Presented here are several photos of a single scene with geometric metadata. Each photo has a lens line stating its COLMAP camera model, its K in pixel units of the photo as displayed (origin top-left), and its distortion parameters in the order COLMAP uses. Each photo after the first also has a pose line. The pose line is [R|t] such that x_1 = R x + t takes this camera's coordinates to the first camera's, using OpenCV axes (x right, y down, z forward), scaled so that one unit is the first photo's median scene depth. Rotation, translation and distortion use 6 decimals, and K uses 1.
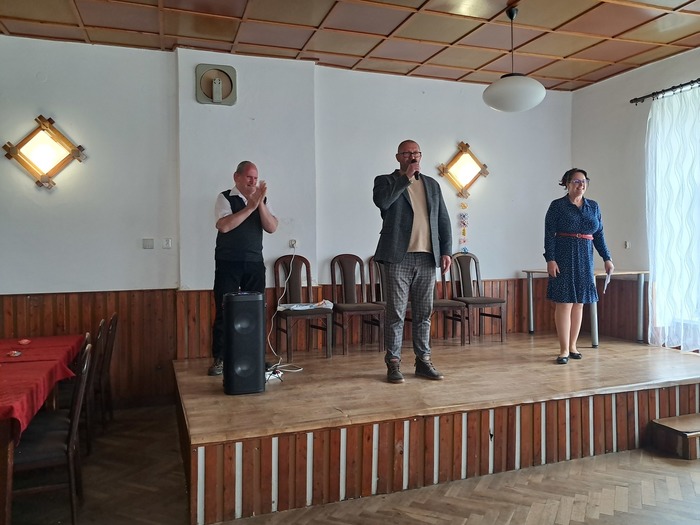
lens RADIAL K [[563.2, 0, 355.0], [0, 563.2, 261.2], [0, 0, 1]] dist [0.055218, -0.031081]
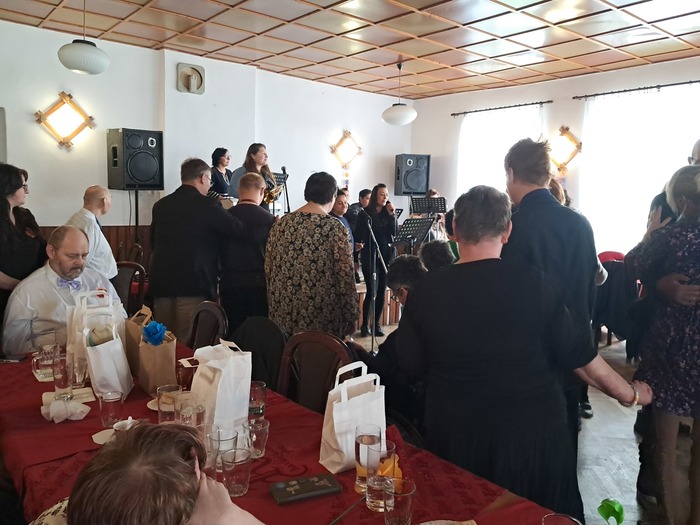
lens RADIAL K [[563.2, 0, 345.8], [0, 563.2, 264.0], [0, 0, 1]] dist [0.055218, -0.031081]
pose [[0.944311, -0.002858, 0.329041, -0.345852], [-0.022795, 0.996992, 0.074081, 0.028973], [-0.328263, -0.077456, 0.941405, -0.466494]]
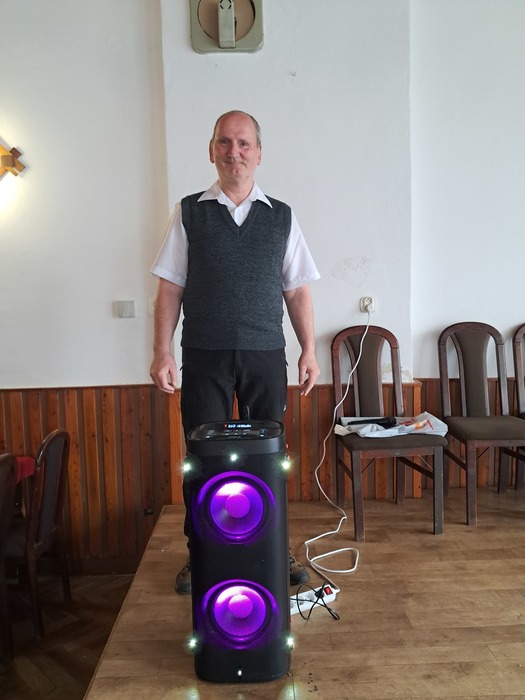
lens RADIAL K [[563.2, 0, 280.0], [0, 563.2, 347.9], [0, 0, 1]] dist [0.055218, -0.031081]
pose [[0.959030, 0.006172, -0.283236, -0.036697], [0.012865, 0.997783, 0.065302, -0.026806], [0.283011, -0.066270, 0.956824, 0.468685]]
